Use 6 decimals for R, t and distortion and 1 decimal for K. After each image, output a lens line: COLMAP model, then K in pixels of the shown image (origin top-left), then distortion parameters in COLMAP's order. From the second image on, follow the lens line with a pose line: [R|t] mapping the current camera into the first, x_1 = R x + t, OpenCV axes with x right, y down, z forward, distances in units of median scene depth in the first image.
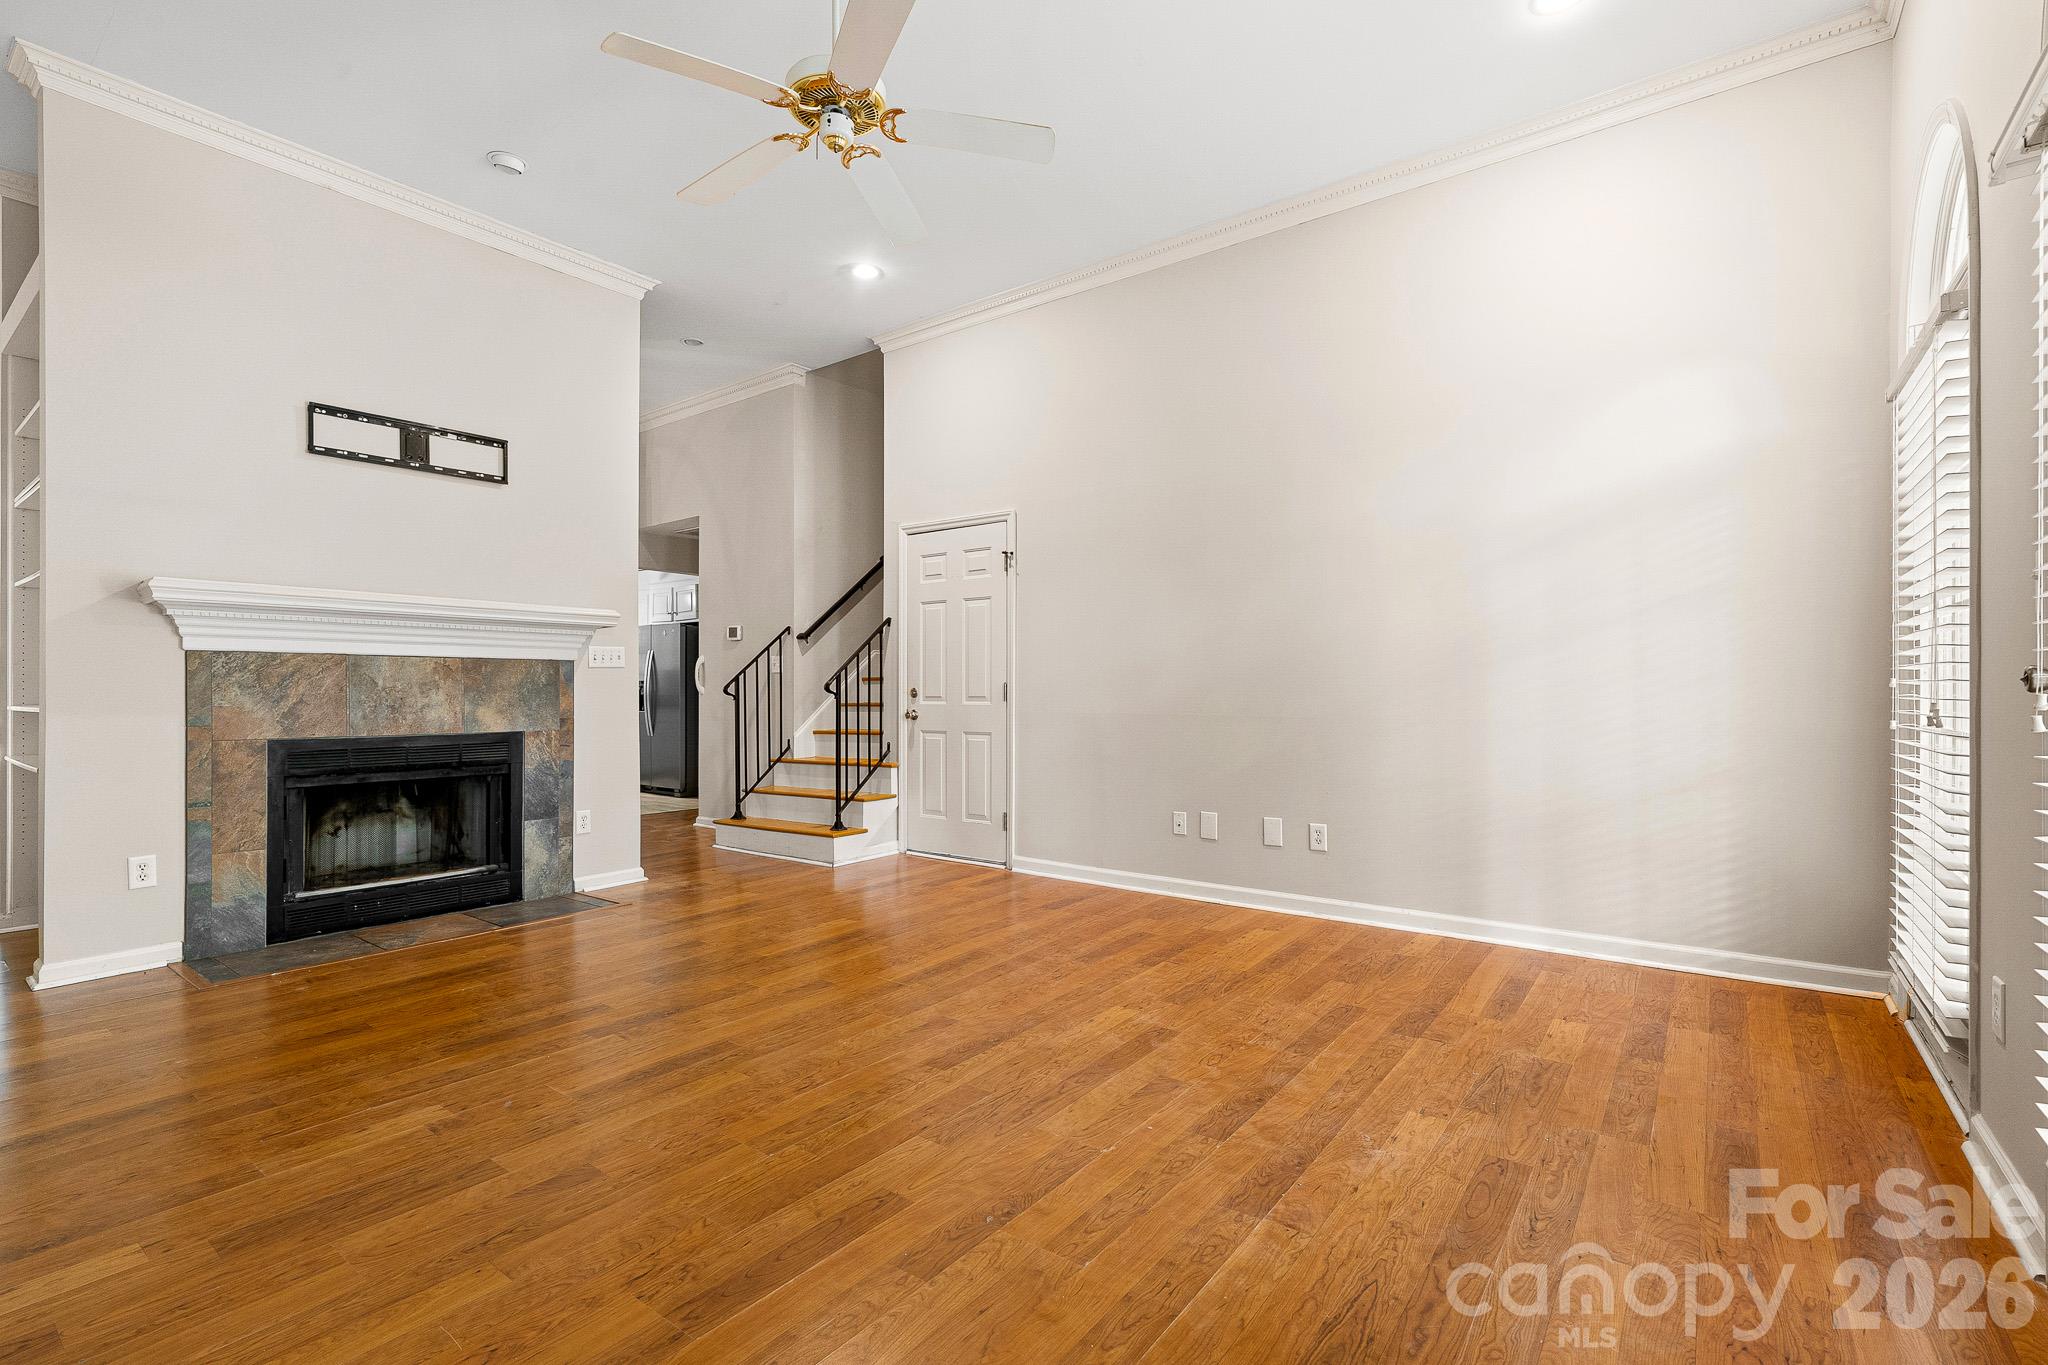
lens RADIAL K [[926.4, 0, 1032.6], [0, 926.4, 693.9], [0, 0, 1]] dist [-0.006168, 0.002976]
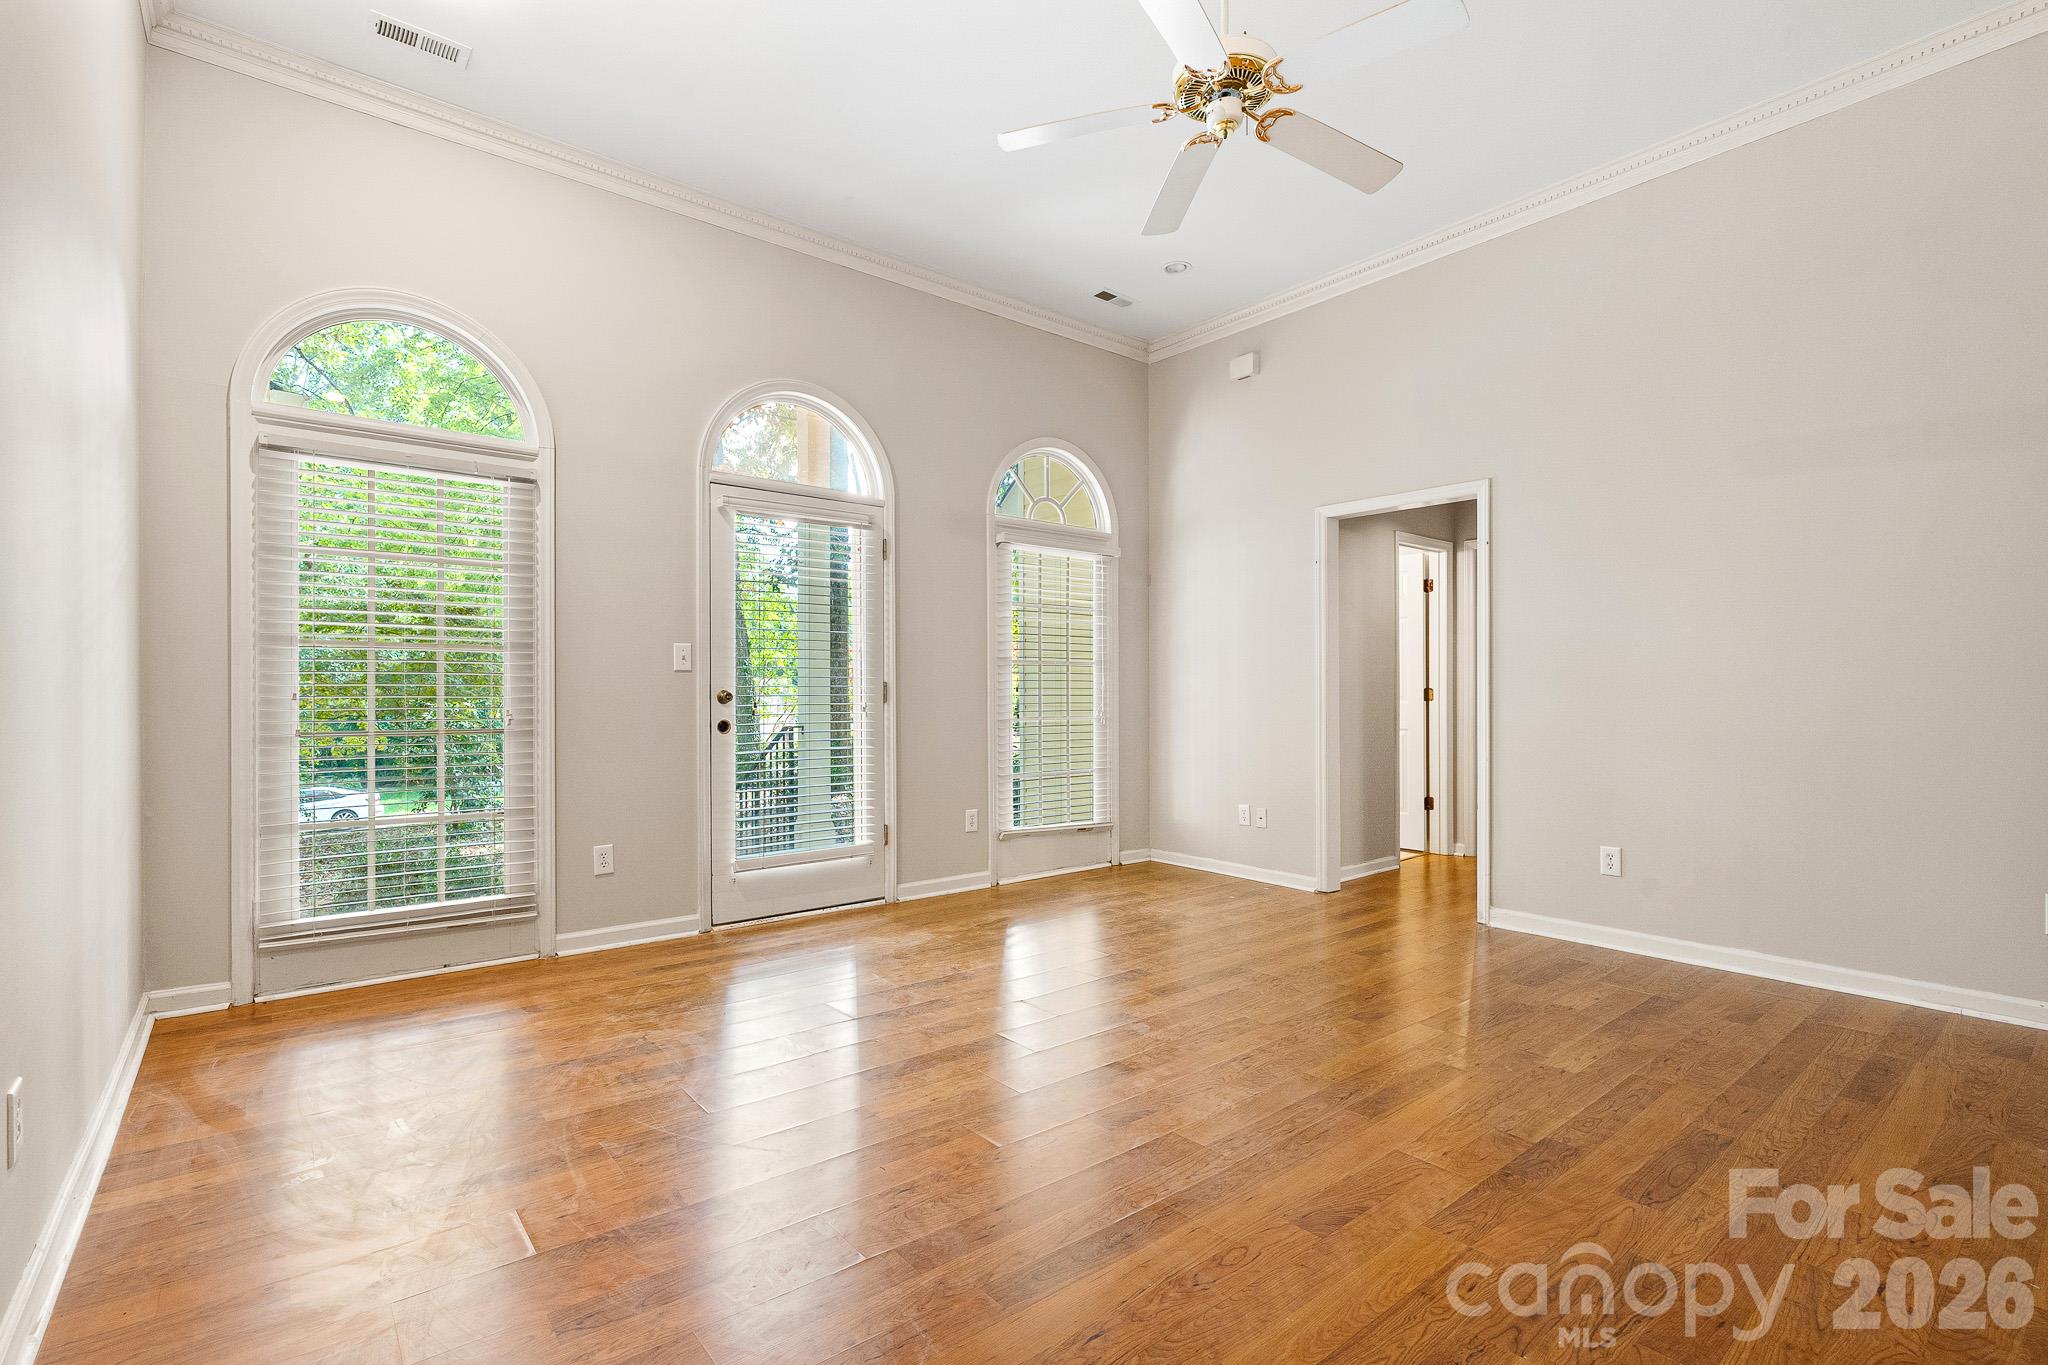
lens RADIAL K [[926.4, 0, 1016.4], [0, 926.4, 697.5], [0, 0, 1]] dist [-0.006168, 0.002976]
pose [[-0.967527, 0.002930, 0.252752, -0.123184], [0.003536, 0.999992, 0.001946, -0.004700], [-0.252745, 0.002777, -0.967529, 1.001759]]
